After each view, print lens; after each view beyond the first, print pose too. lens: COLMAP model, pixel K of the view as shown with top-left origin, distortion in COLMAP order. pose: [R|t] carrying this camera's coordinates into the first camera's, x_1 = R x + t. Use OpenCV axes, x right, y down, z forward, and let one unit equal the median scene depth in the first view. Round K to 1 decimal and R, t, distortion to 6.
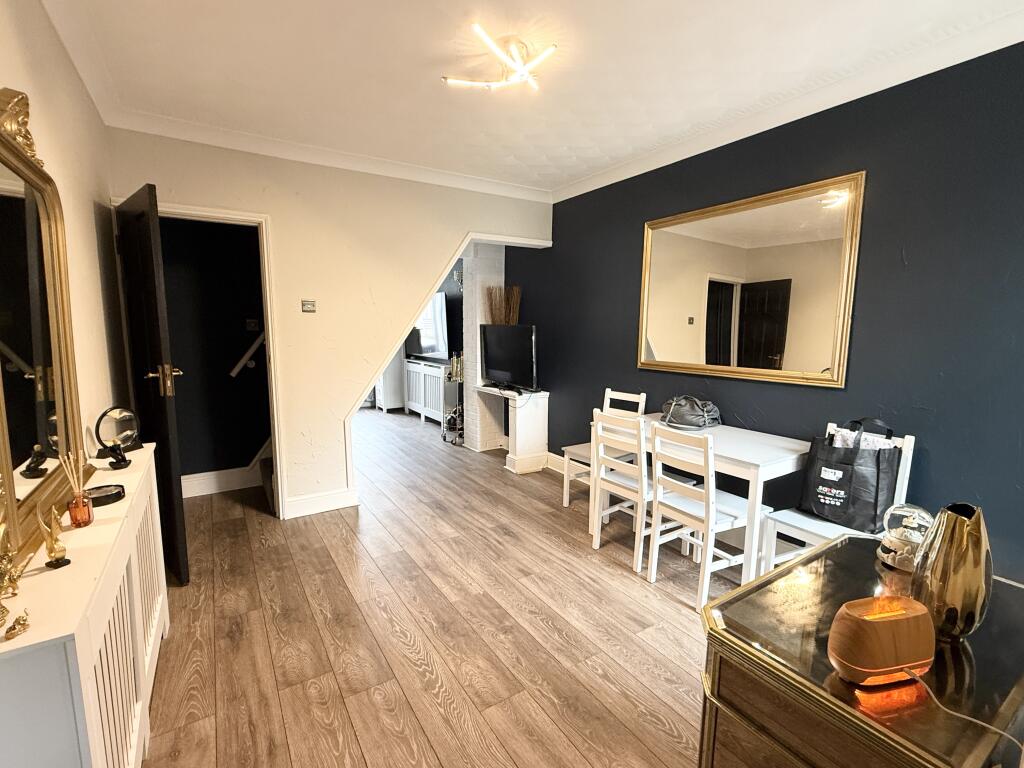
lens RADIAL K [[469.3, 0, 511.6], [0, 469.3, 385.5], [0, 0, 1]] dist [0.003559, -0.000395]
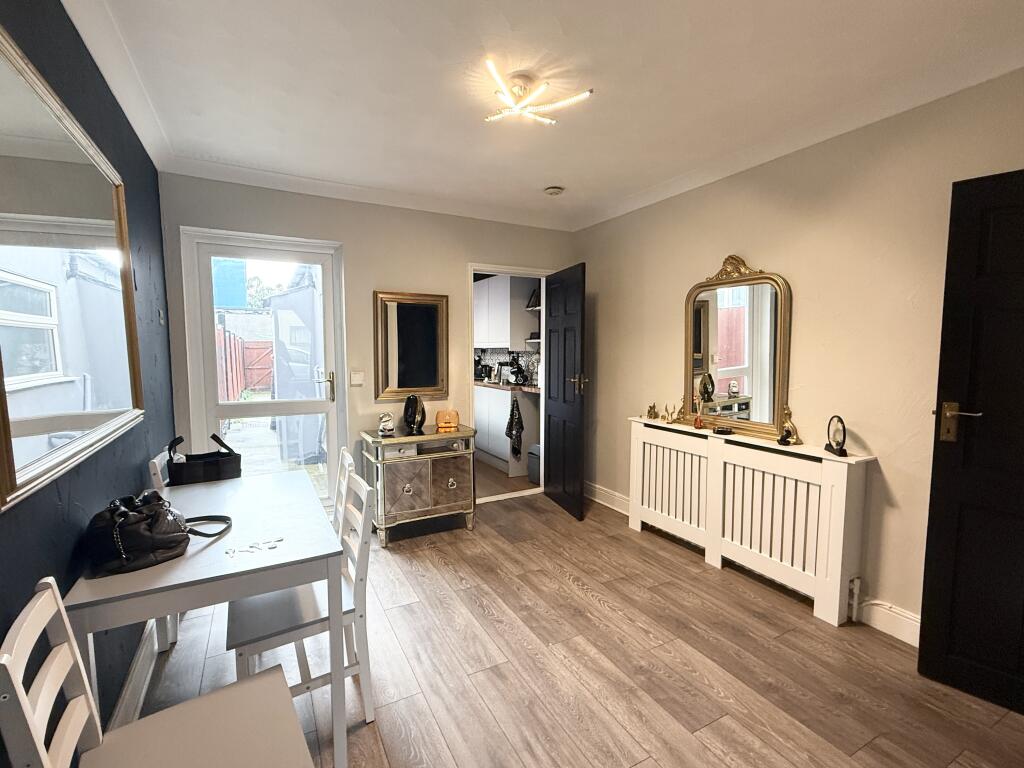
lens RADIAL K [[469.3, 0, 512.0], [0, 469.3, 385.8], [0, 0, 1]] dist [0.003559, -0.000395]
pose [[-0.997069, -0.012770, 0.075436, -0.056023], [0.002985, 0.978731, 0.205127, -0.253716], [-0.076451, 0.204750, -0.975824, 1.954481]]
